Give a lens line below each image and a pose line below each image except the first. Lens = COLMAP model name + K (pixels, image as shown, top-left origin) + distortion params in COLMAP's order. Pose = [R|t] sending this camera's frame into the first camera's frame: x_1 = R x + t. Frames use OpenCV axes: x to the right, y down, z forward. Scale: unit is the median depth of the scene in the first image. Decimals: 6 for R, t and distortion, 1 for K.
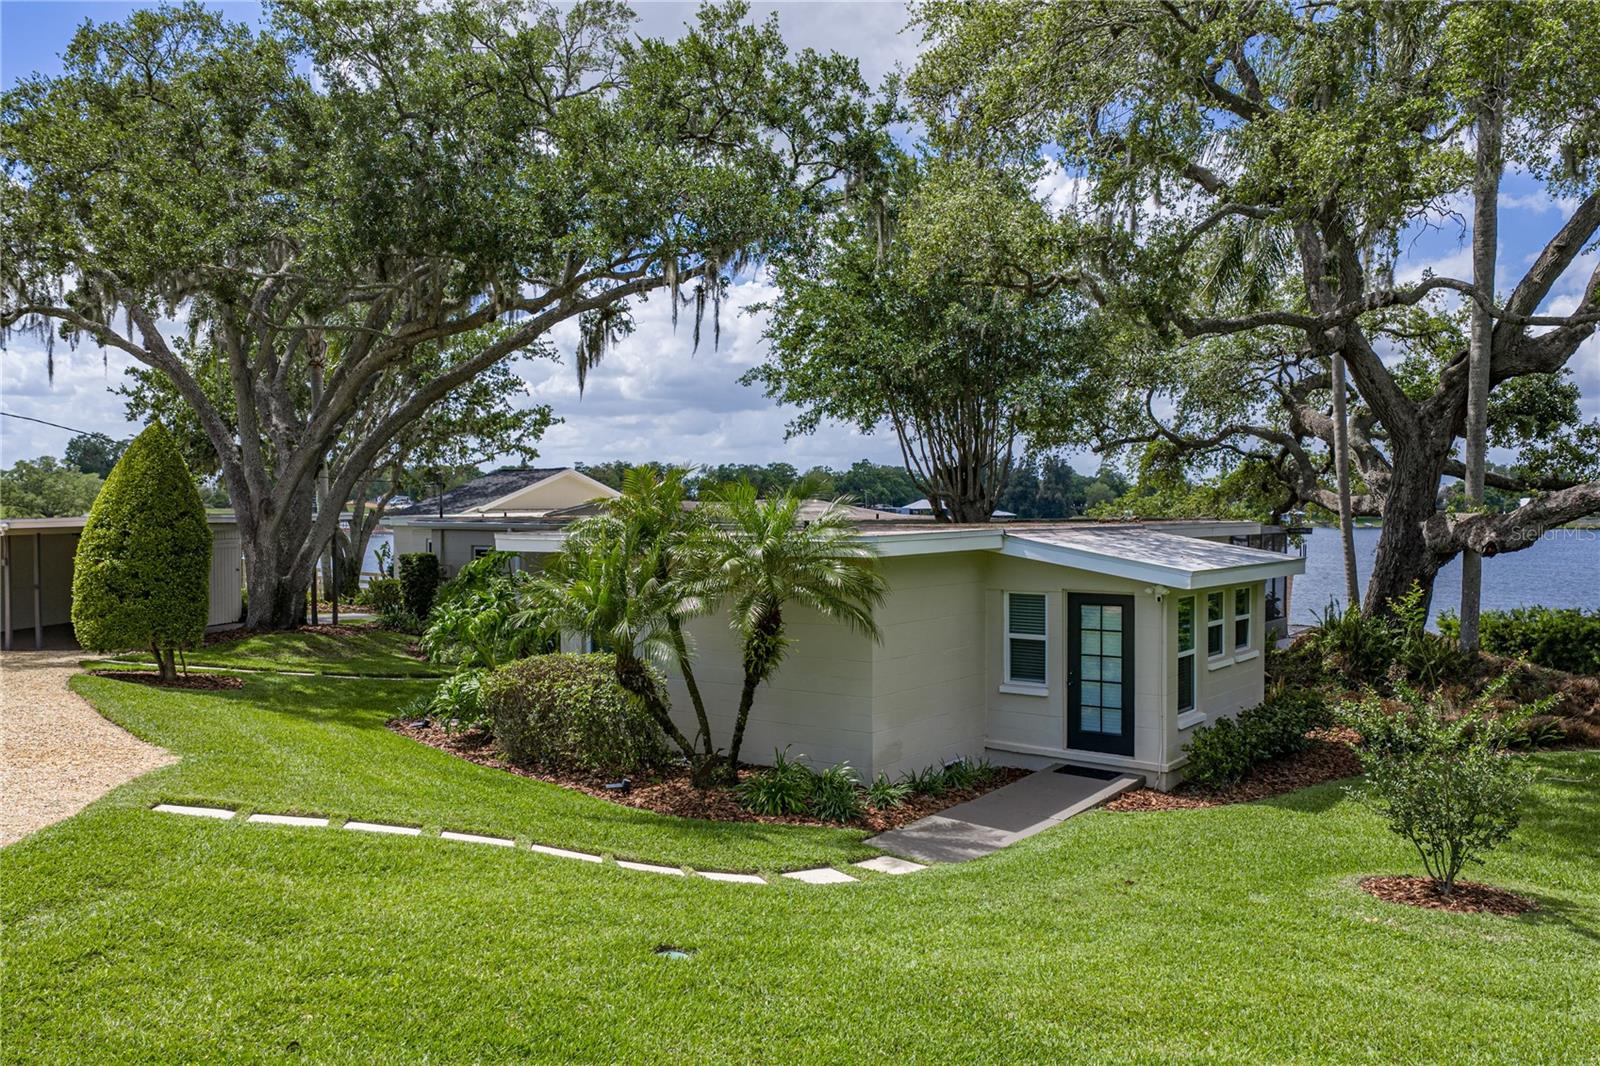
lens RADIAL K [[1274.9, 0, 800.0], [0, 1274.9, 533.0], [0, 0, 1]] dist [-0.001791, 0.002677]
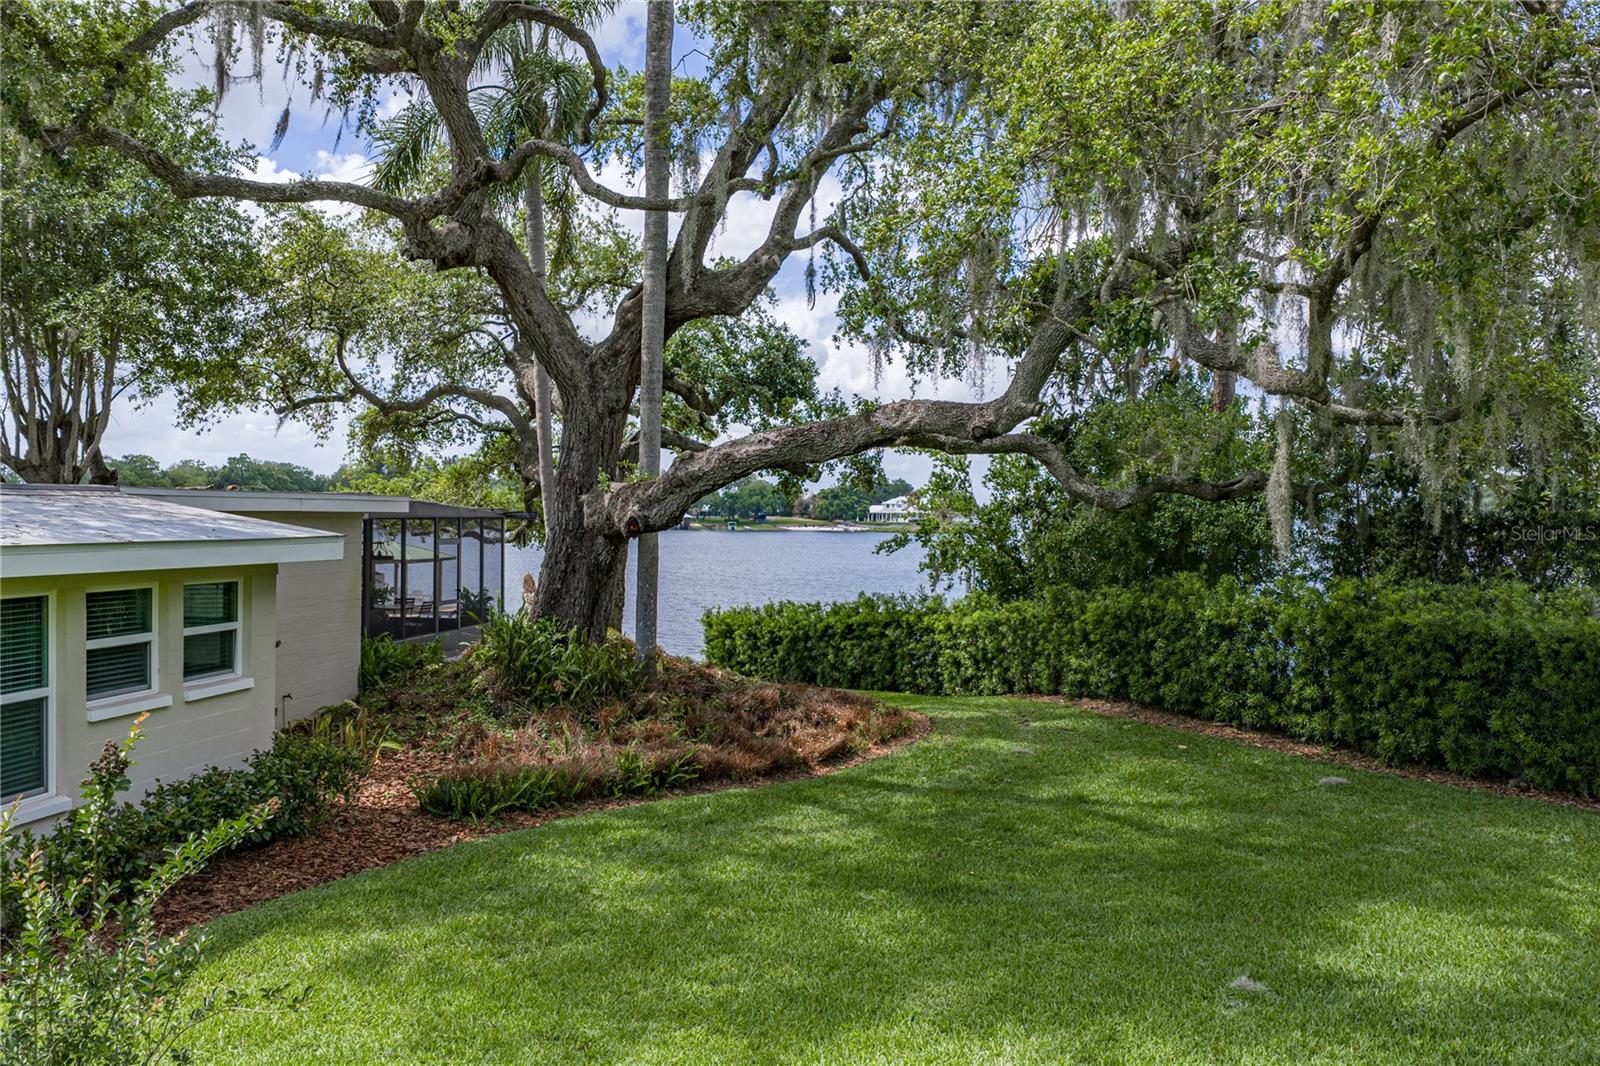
lens RADIAL K [[1274.9, 0, 800.0], [0, 1274.9, 533.0], [0, 0, 1]] dist [-0.001791, 0.002677]
pose [[0.896867, 0.005017, 0.442272, 0.255093], [-0.004009, 0.999987, -0.003212, 0.015655], [-0.442282, 0.001108, 0.896875, 0.238736]]
